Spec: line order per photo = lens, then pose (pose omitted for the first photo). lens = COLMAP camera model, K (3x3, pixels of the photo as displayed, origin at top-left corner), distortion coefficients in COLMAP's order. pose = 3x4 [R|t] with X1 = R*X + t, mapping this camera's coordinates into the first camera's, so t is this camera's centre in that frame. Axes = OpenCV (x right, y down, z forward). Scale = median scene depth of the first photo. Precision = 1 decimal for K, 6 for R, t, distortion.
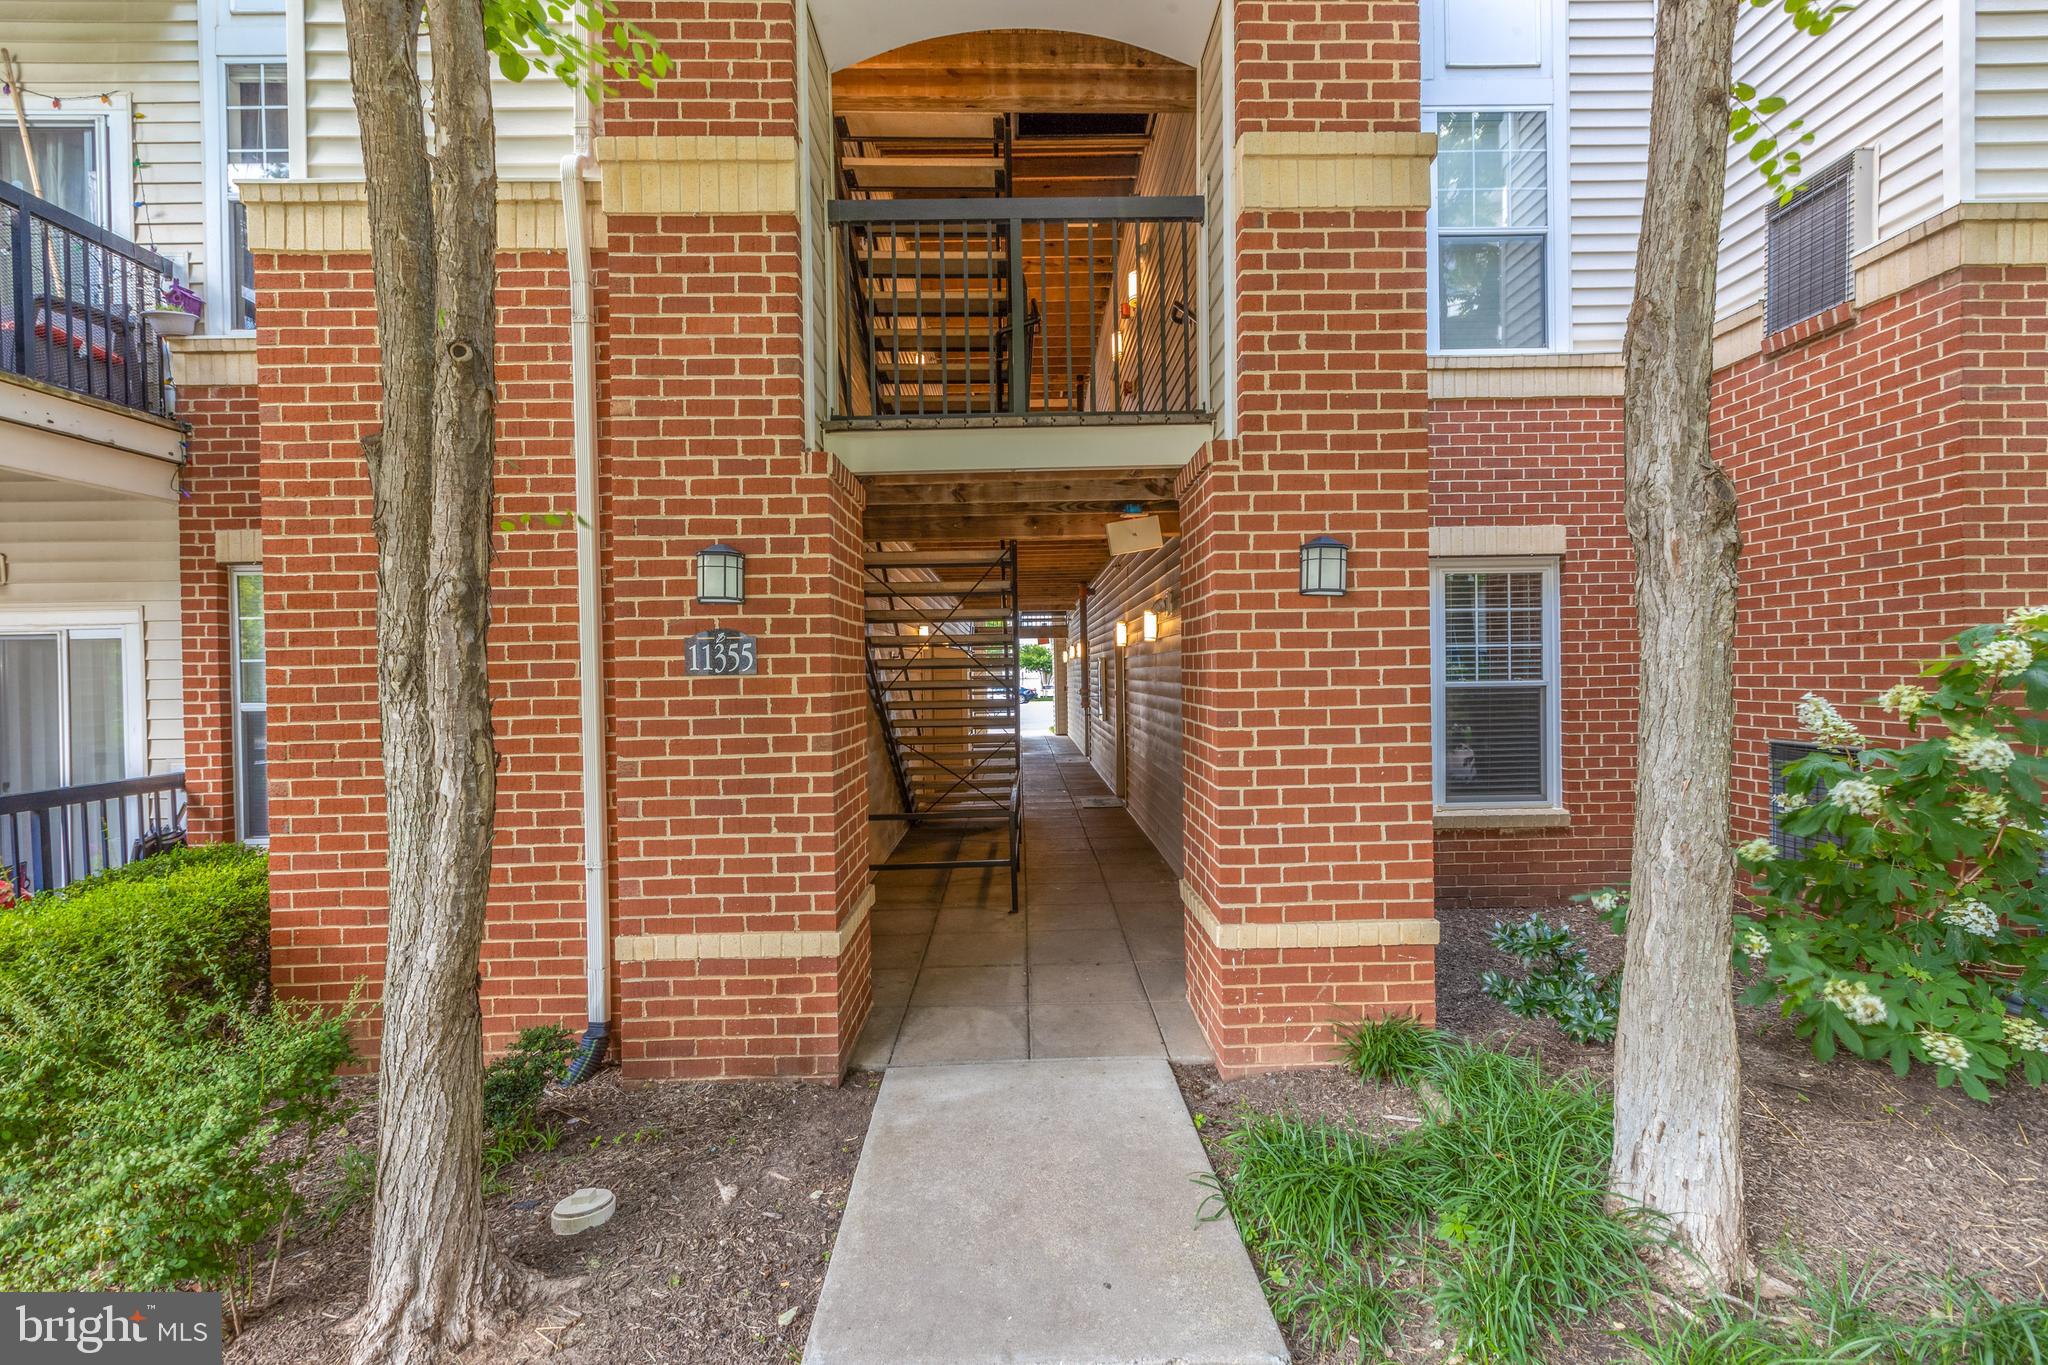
lens RADIAL K [[905.6, 0, 1026.7], [0, 905.6, 679.7], [0, 0, 1]] dist [0.003077, -0.001033]
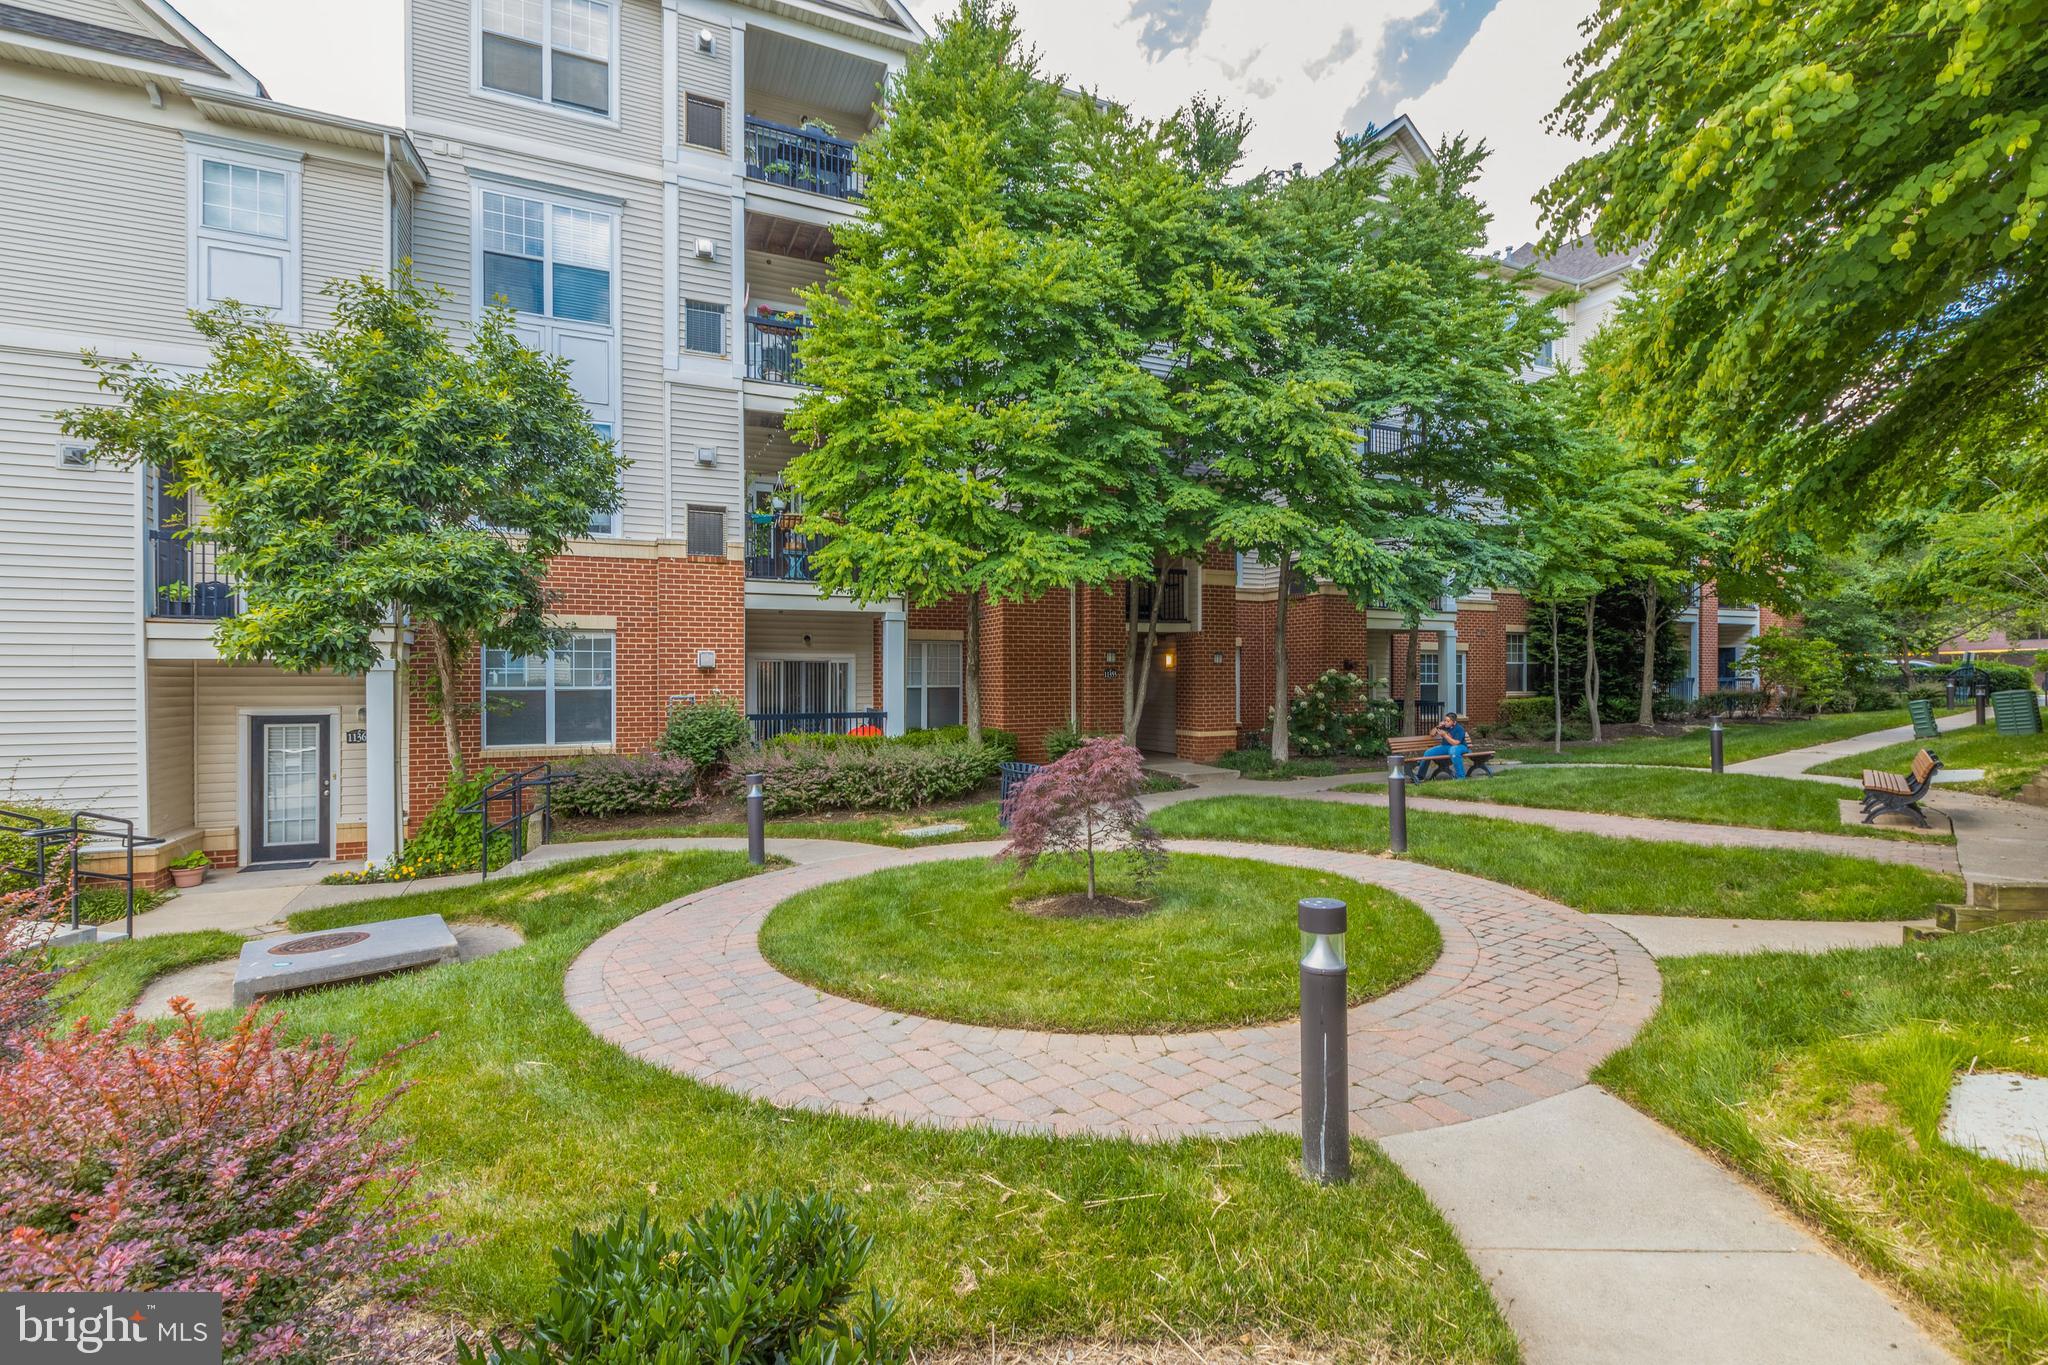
lens RADIAL K [[905.6, 0, 1016.6], [0, 905.6, 686.1], [0, 0, 1]] dist [0.003077, -0.001033]
pose [[0.920785, 0.012837, 0.389860, -2.566414], [-0.009596, 0.999901, -0.010259, 0.083663], [-0.389953, 0.005705, 0.920817, -3.063210]]
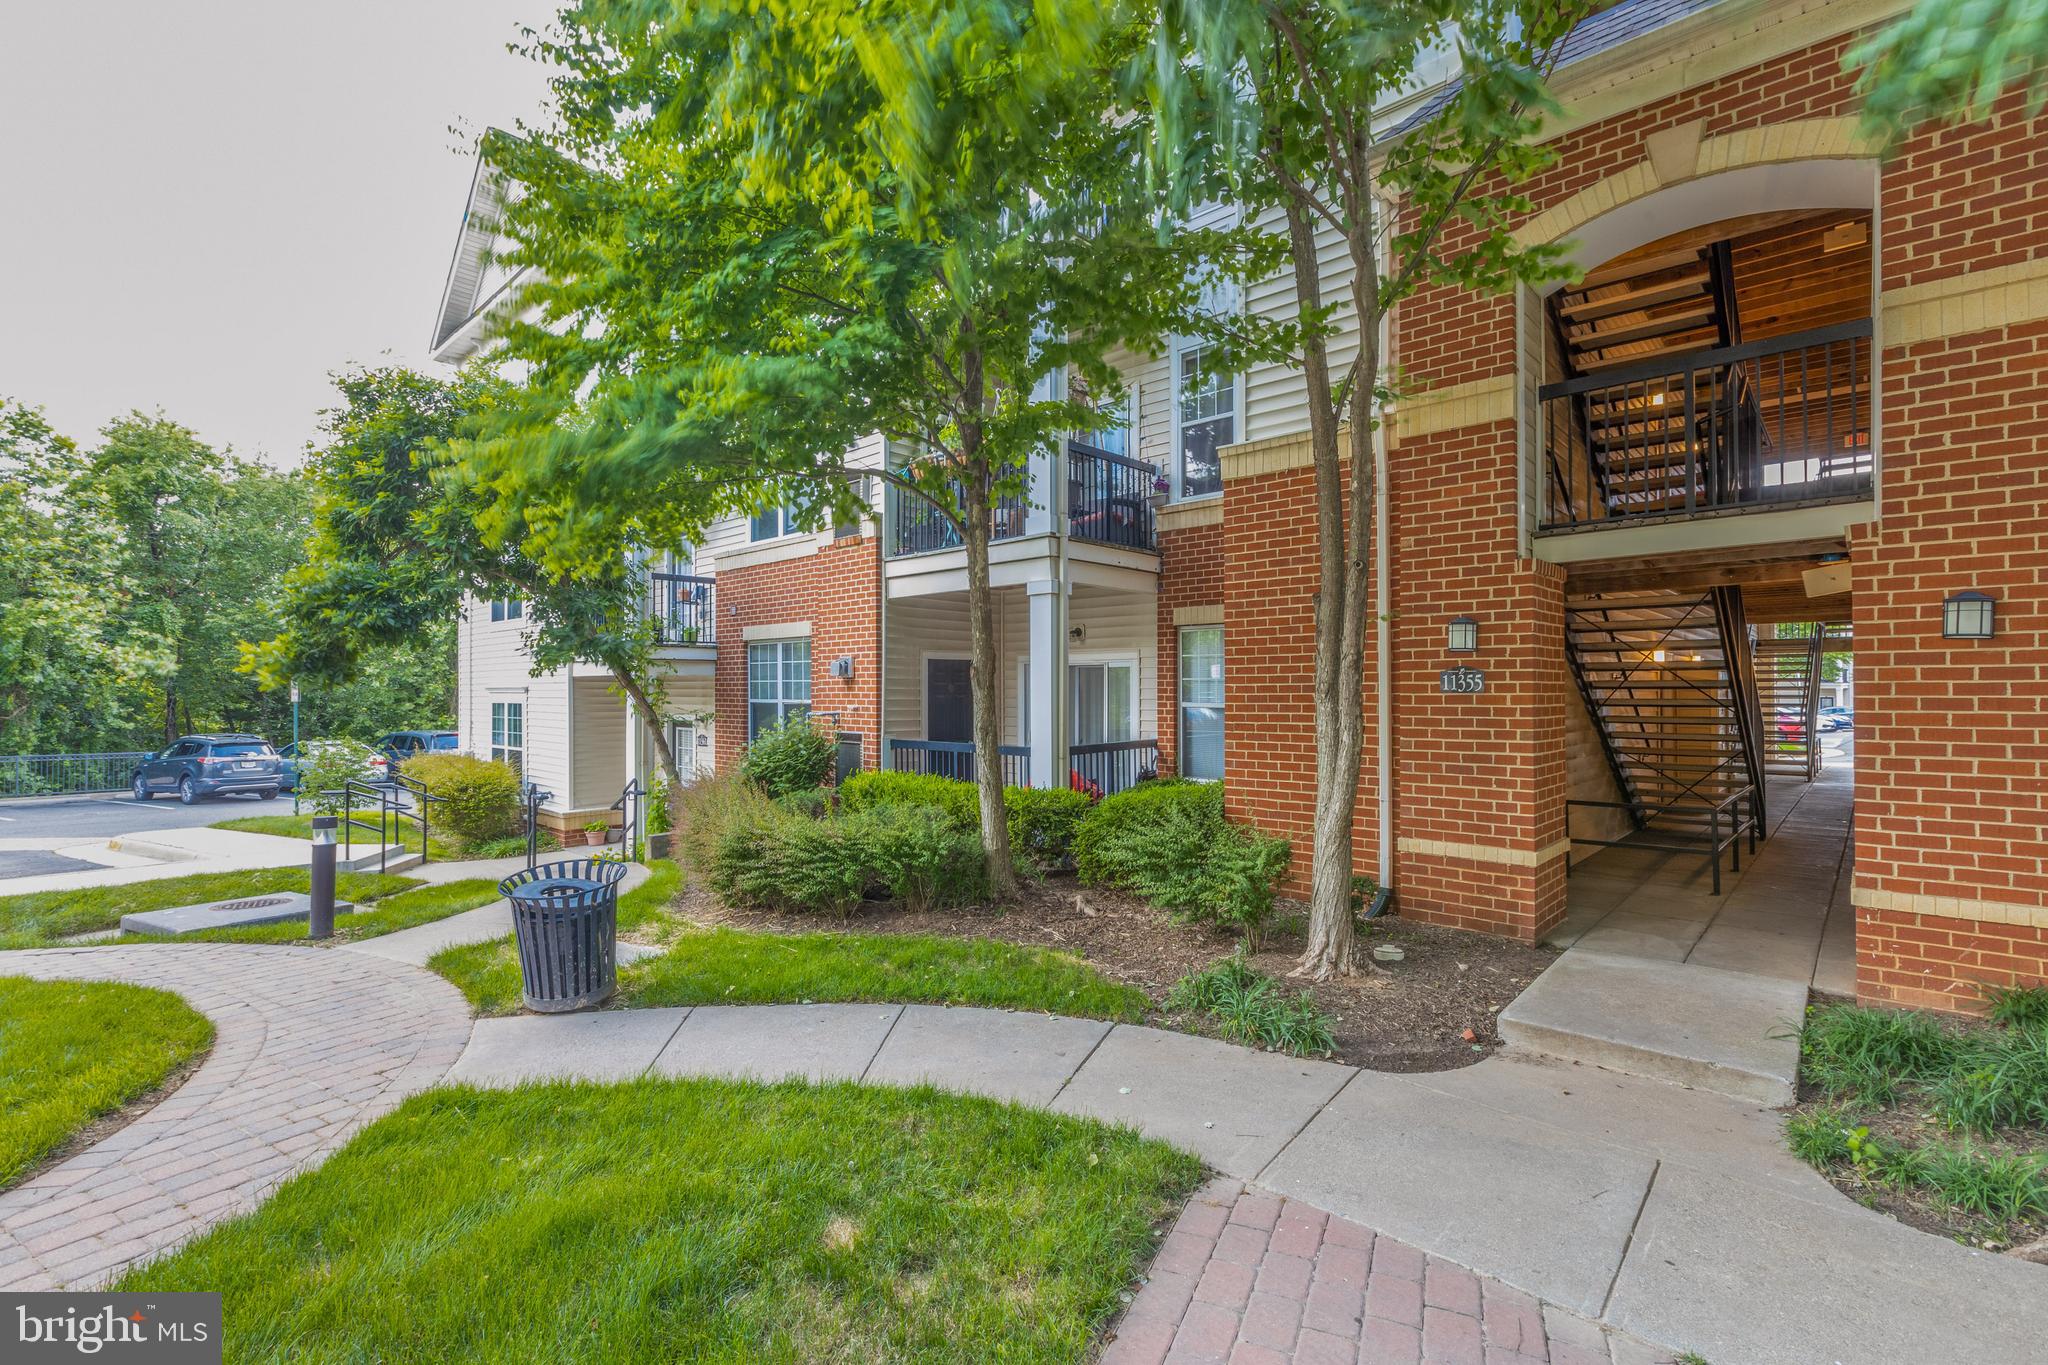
lens RADIAL K [[905.6, 0, 1028.8], [0, 905.6, 680.8], [0, 0, 1]] dist [0.003077, -0.001033]
pose [[0.721756, 0.009311, -0.692085, 0.258951], [-0.016998, 0.999846, -0.004275, -0.006817], [0.691939, 0.014849, 0.721803, -0.809538]]
